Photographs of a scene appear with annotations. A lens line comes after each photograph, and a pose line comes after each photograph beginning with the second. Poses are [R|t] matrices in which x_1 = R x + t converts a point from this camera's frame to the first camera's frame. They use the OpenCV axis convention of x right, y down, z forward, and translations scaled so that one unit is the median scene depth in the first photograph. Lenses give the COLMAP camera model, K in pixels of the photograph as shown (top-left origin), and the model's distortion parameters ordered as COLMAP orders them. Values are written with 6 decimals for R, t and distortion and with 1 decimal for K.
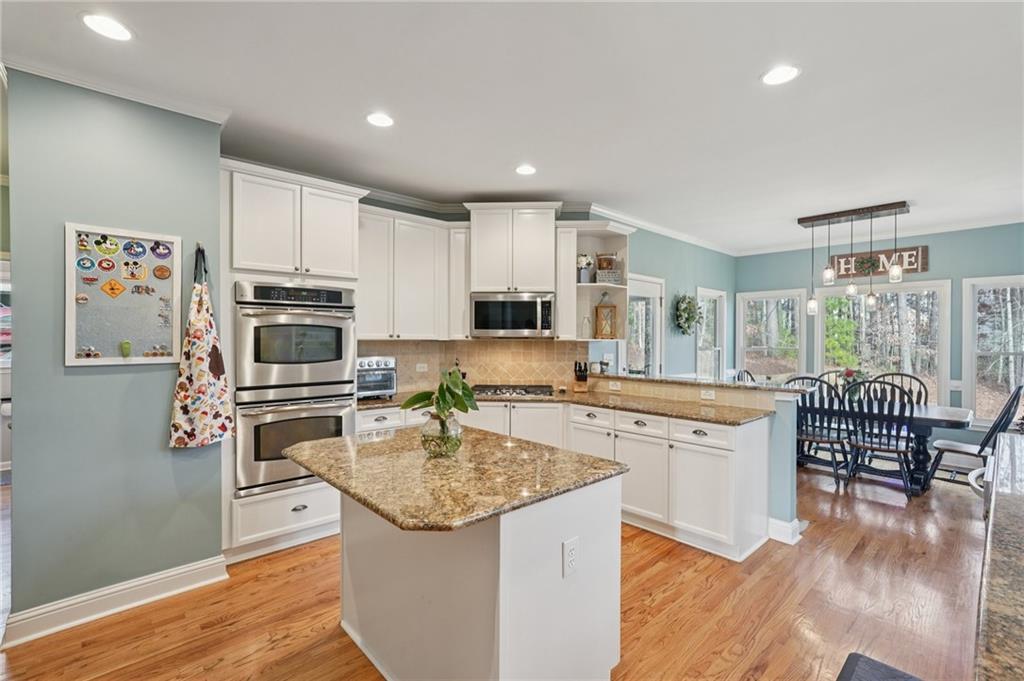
lens RADIAL K [[453.9, 0, 514.4], [0, 453.9, 346.6], [0, 0, 1]] dist [-0.012881, 0.009823]
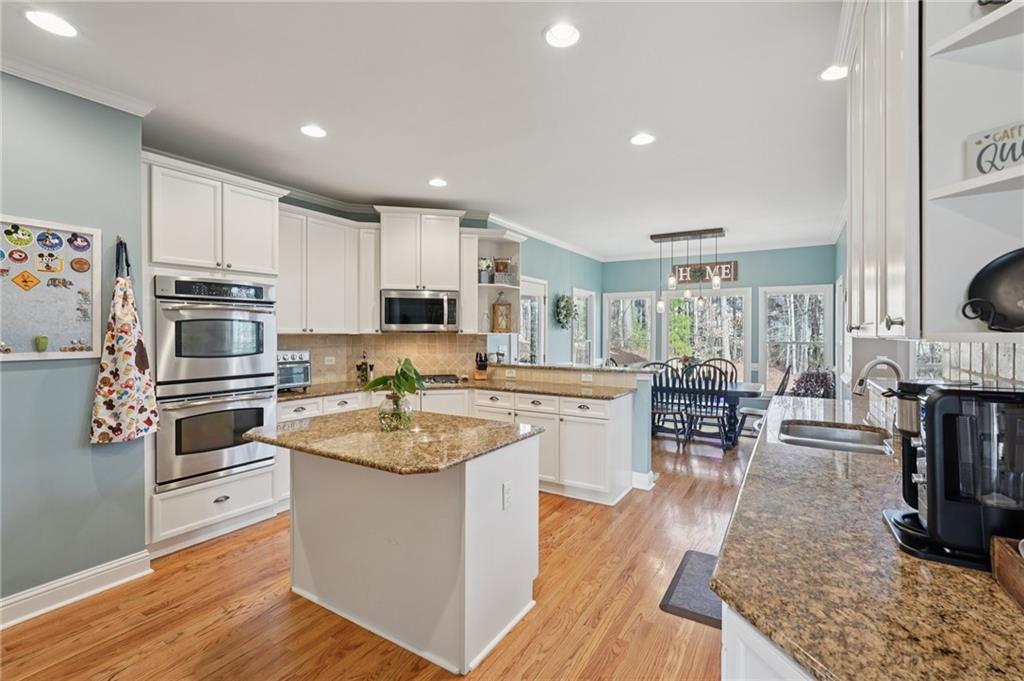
lens RADIAL K [[452.4, 0, 513.8], [0, 452.4, 344.5], [0, 0, 1]] dist [-0.001133, 0.000642]
pose [[0.962782, -0.008365, 0.270149, -0.085828], [0.005687, 0.999927, 0.010692, 0.001233], [-0.270218, -0.008758, 0.962759, -0.116385]]
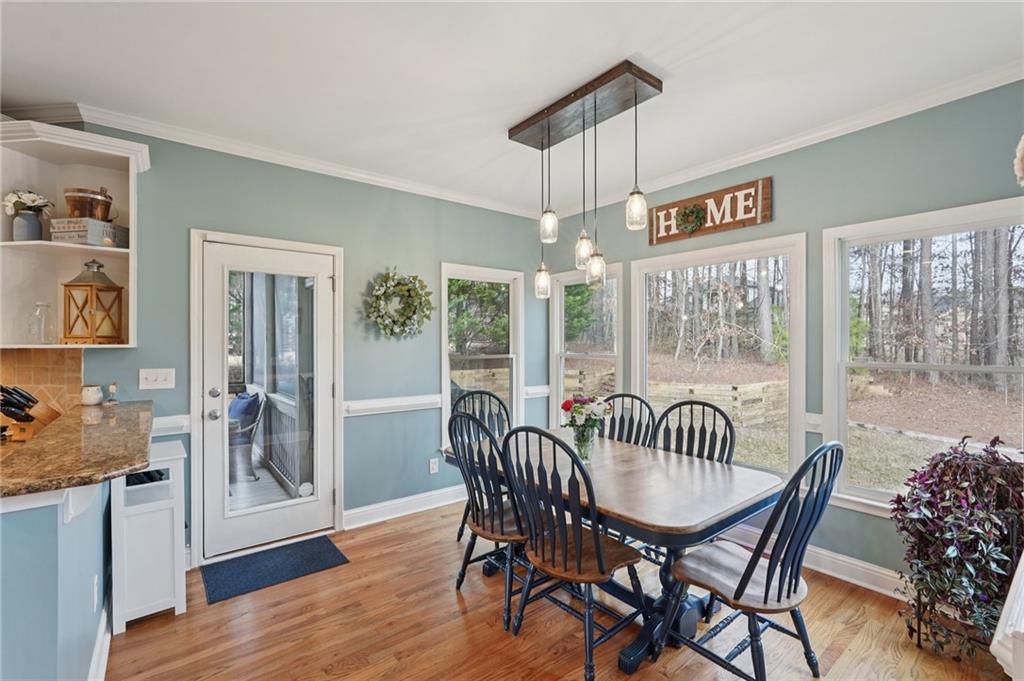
lens RADIAL K [[453.9, 0, 514.4], [0, 453.9, 346.6], [0, 0, 1]] dist [-0.012881, 0.009823]
pose [[0.997320, -0.006088, -0.072914, 0.826654], [0.005389, 0.999938, -0.009777, -0.005709], [0.072969, 0.009358, 0.997290, 0.534124]]
